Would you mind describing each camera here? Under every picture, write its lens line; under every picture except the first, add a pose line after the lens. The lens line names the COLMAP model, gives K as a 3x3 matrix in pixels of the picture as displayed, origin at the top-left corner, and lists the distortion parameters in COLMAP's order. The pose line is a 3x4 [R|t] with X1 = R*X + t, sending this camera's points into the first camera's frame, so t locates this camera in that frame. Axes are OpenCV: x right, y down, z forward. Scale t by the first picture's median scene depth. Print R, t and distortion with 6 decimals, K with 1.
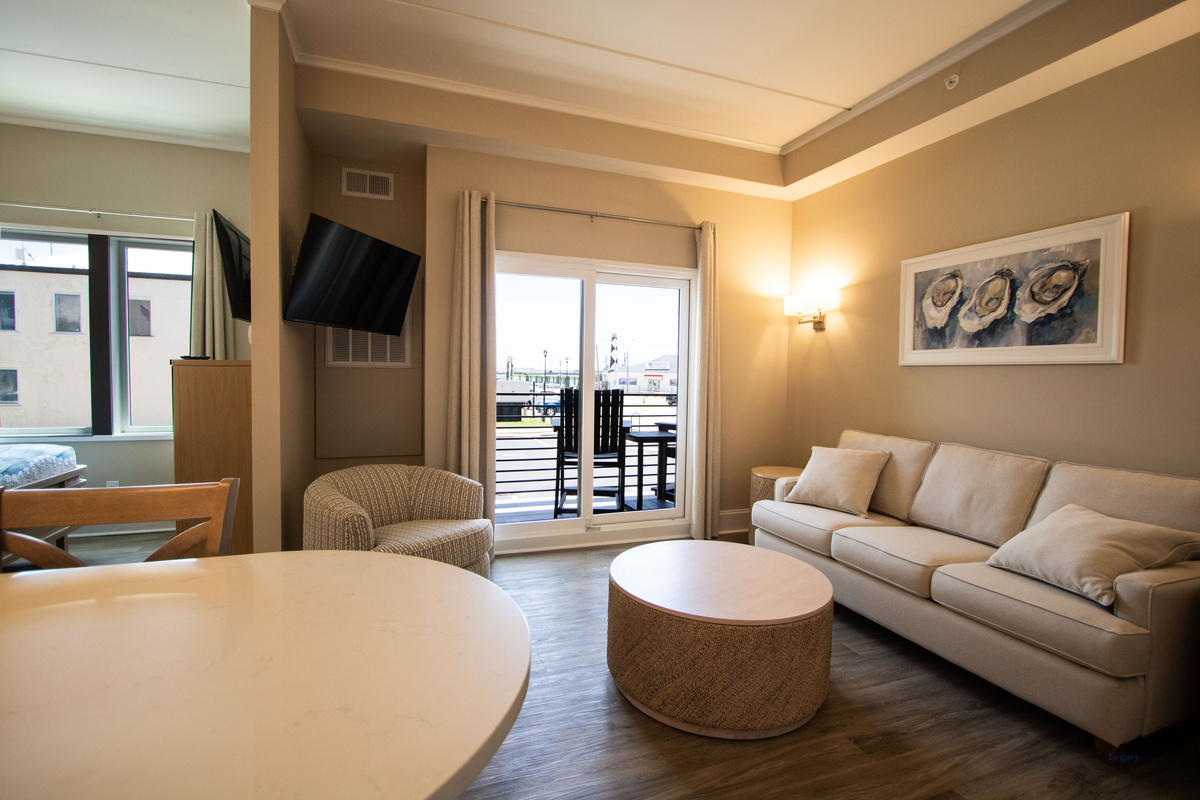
lens RADIAL K [[548.3, 0, 595.5], [0, 548.3, 398.2], [0, 0, 1]] dist [-0.013296, 0.000789]
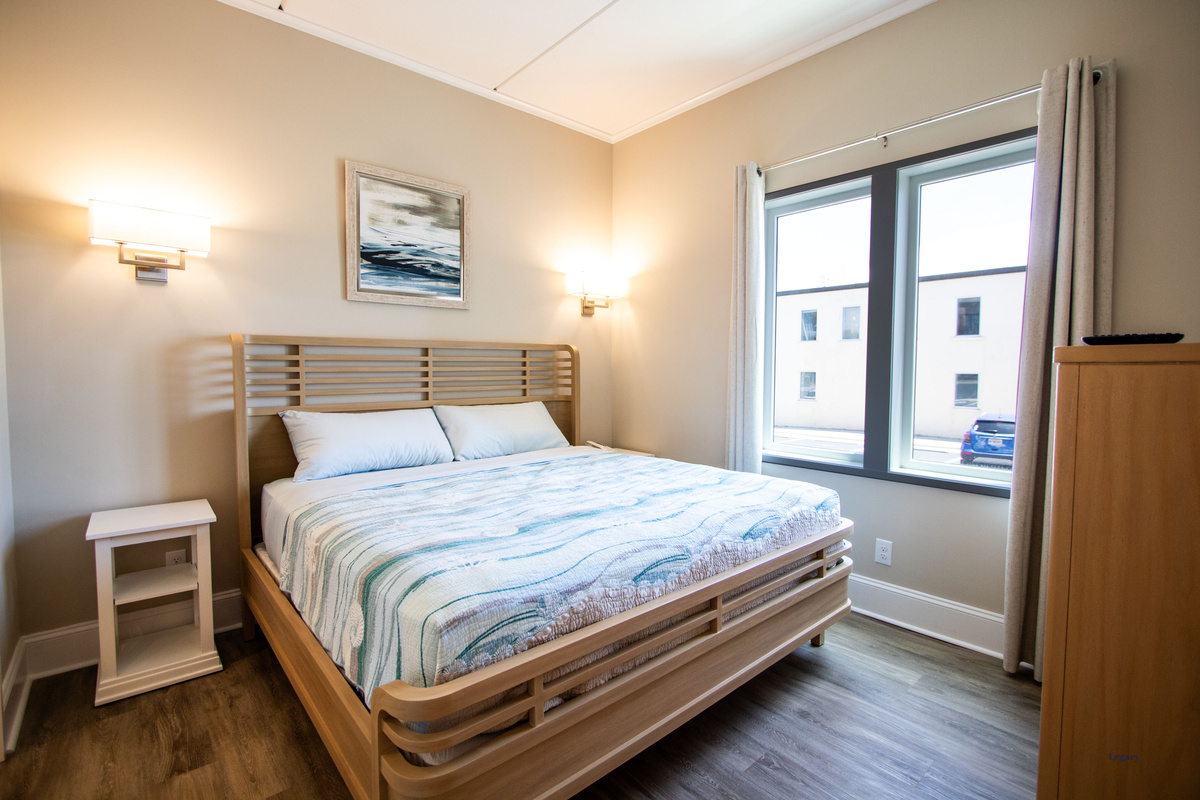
lens RADIAL K [[548.3, 0, 595.5], [0, 548.3, 398.2], [0, 0, 1]] dist [-0.013296, 0.000789]
pose [[0.356332, 0.037297, -0.933615, -0.453380], [-0.038074, 0.998953, 0.025376, -0.028823], [0.933583, 0.026504, 0.357379, 0.484652]]
